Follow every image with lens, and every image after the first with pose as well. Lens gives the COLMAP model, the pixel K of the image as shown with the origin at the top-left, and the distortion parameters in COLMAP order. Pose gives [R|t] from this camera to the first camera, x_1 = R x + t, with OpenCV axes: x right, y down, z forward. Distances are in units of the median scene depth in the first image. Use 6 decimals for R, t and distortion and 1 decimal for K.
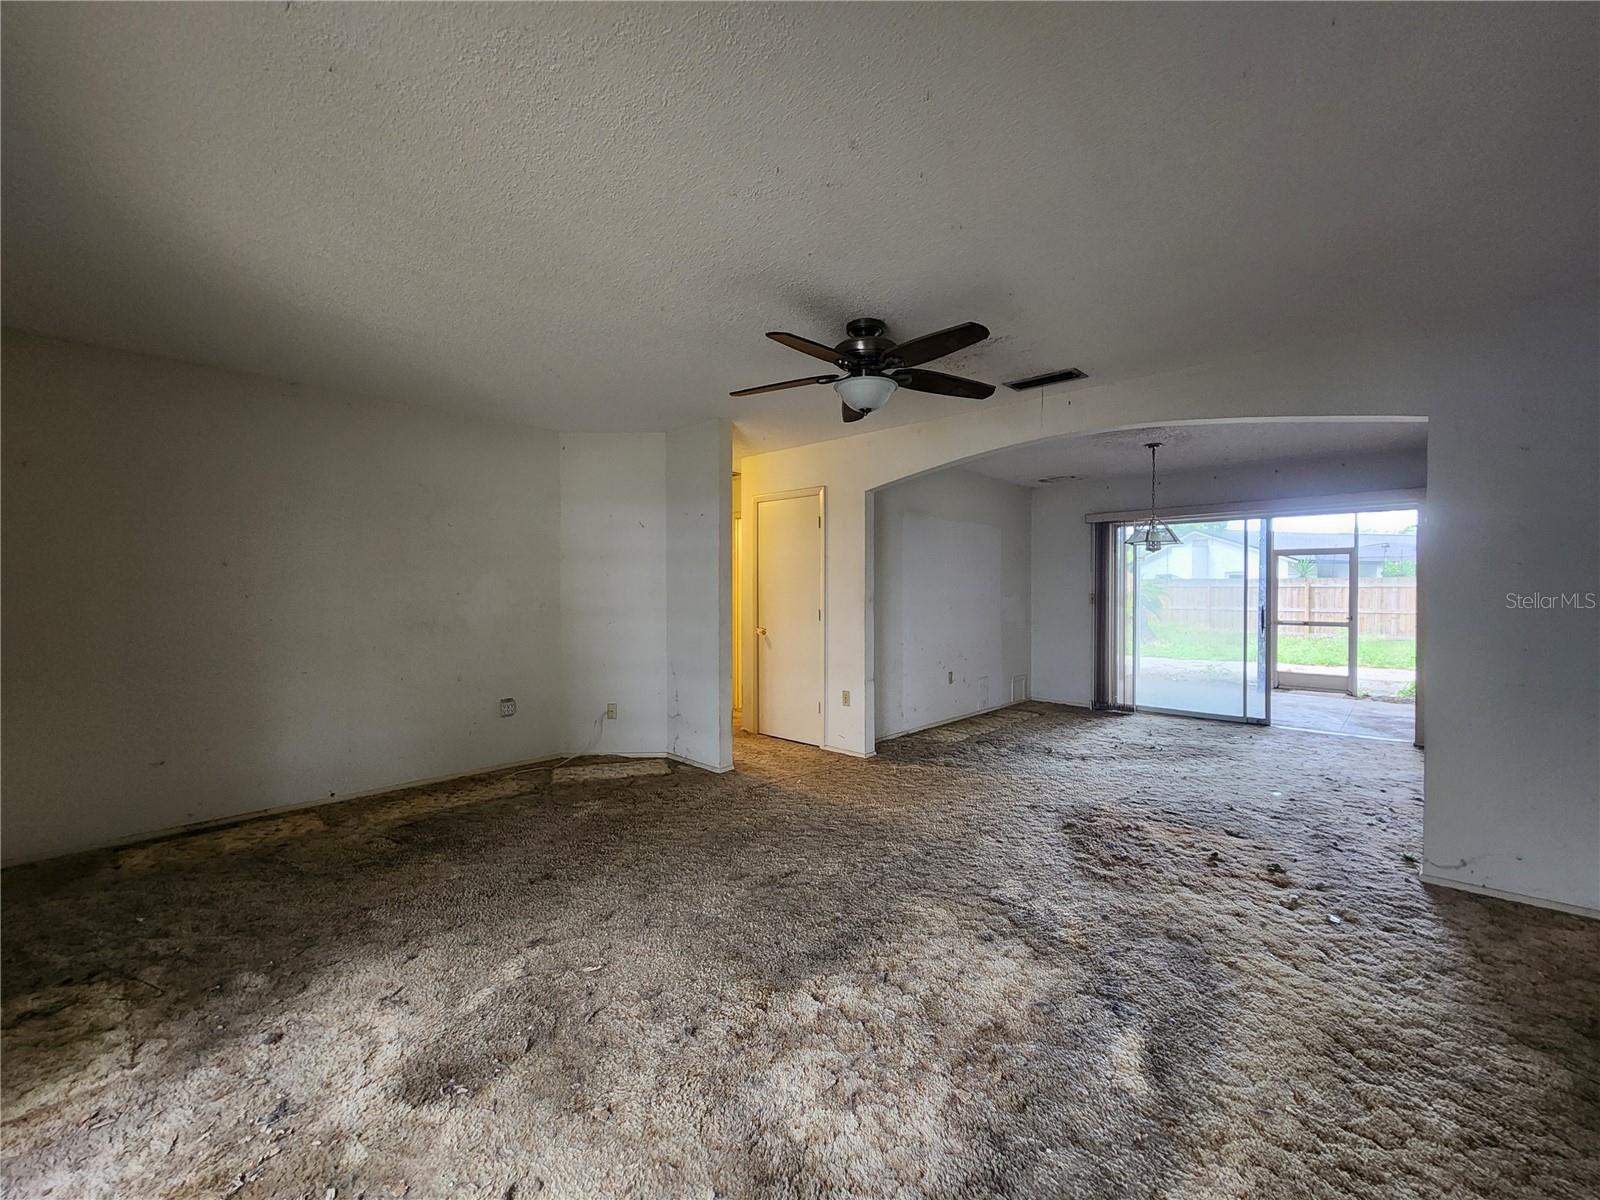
lens RADIAL K [[655.7, 0, 793.4], [0, 655.7, 599.8], [0, 0, 1]] dist [0.001103, -0.000832]
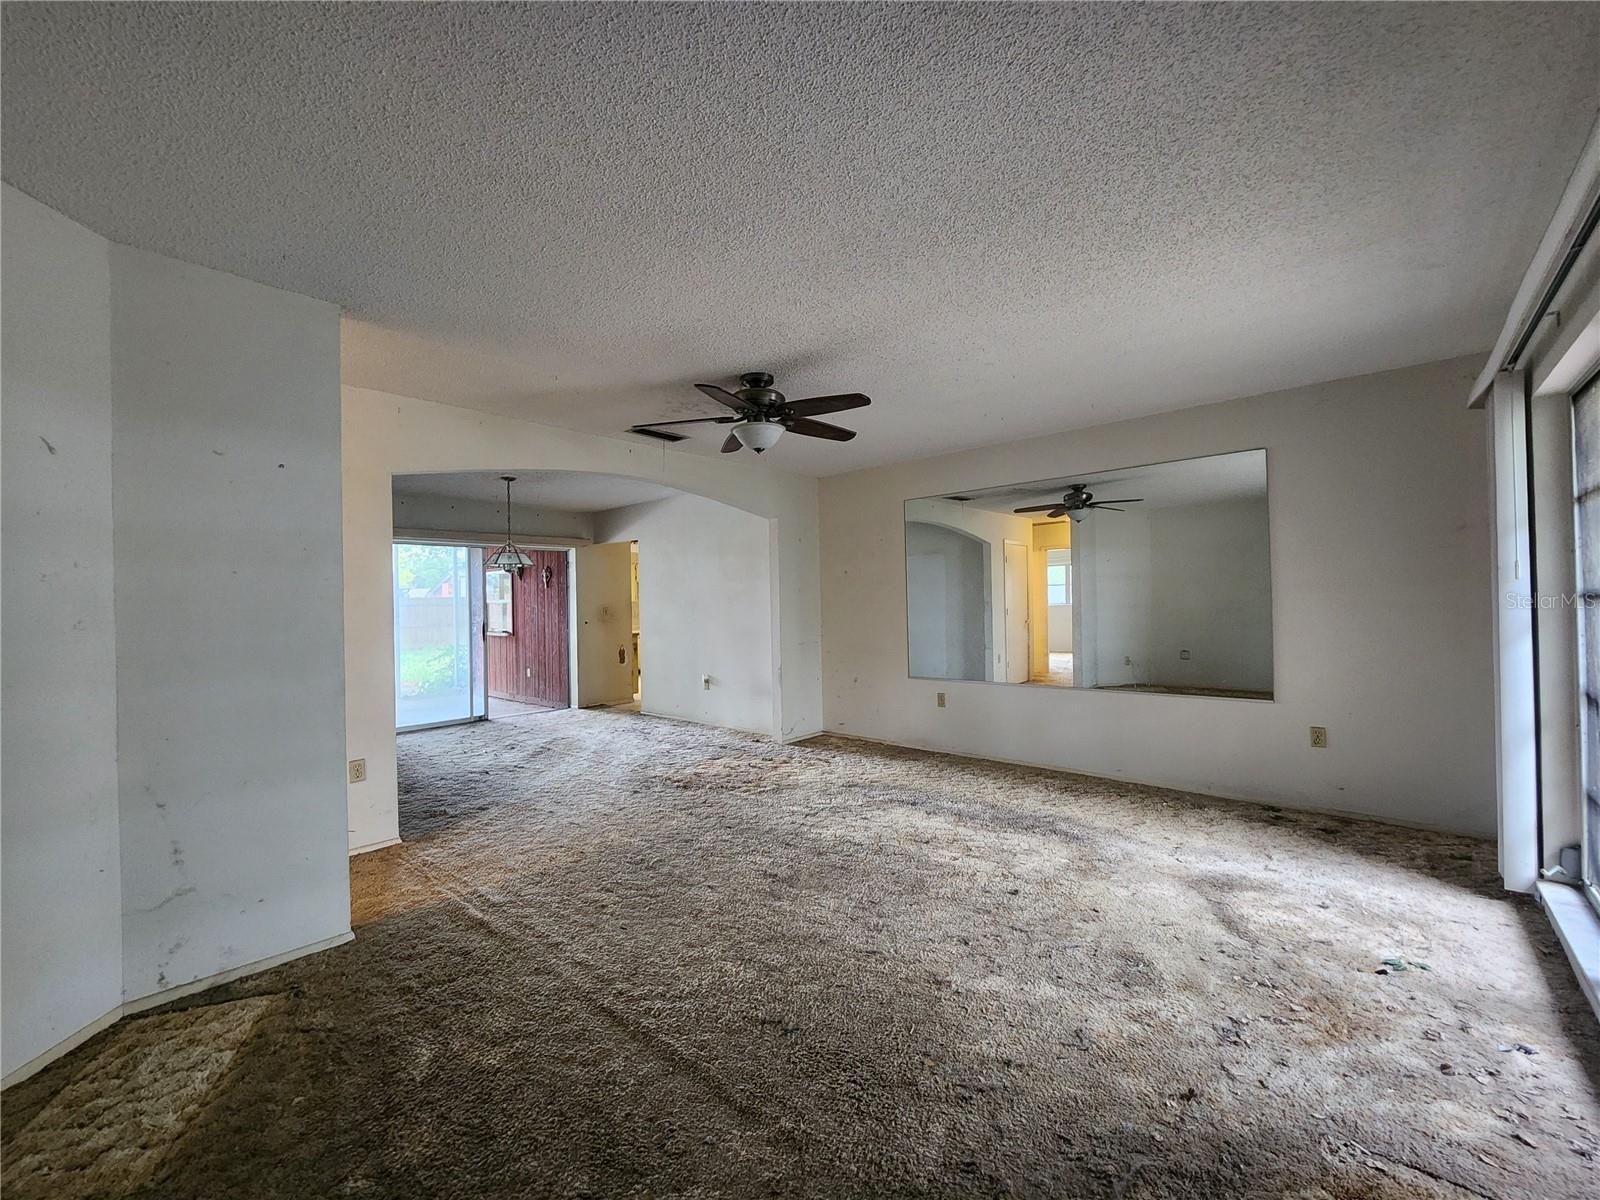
lens RADIAL K [[655.7, 0, 793.0], [0, 655.7, 596.8], [0, 0, 1]] dist [0.001103, -0.000832]
pose [[-0.018349, 0.004147, 0.999823, -0.993525], [0.035593, 0.999360, -0.003492, -0.019321], [-0.999198, 0.035522, -0.018485, 0.907711]]
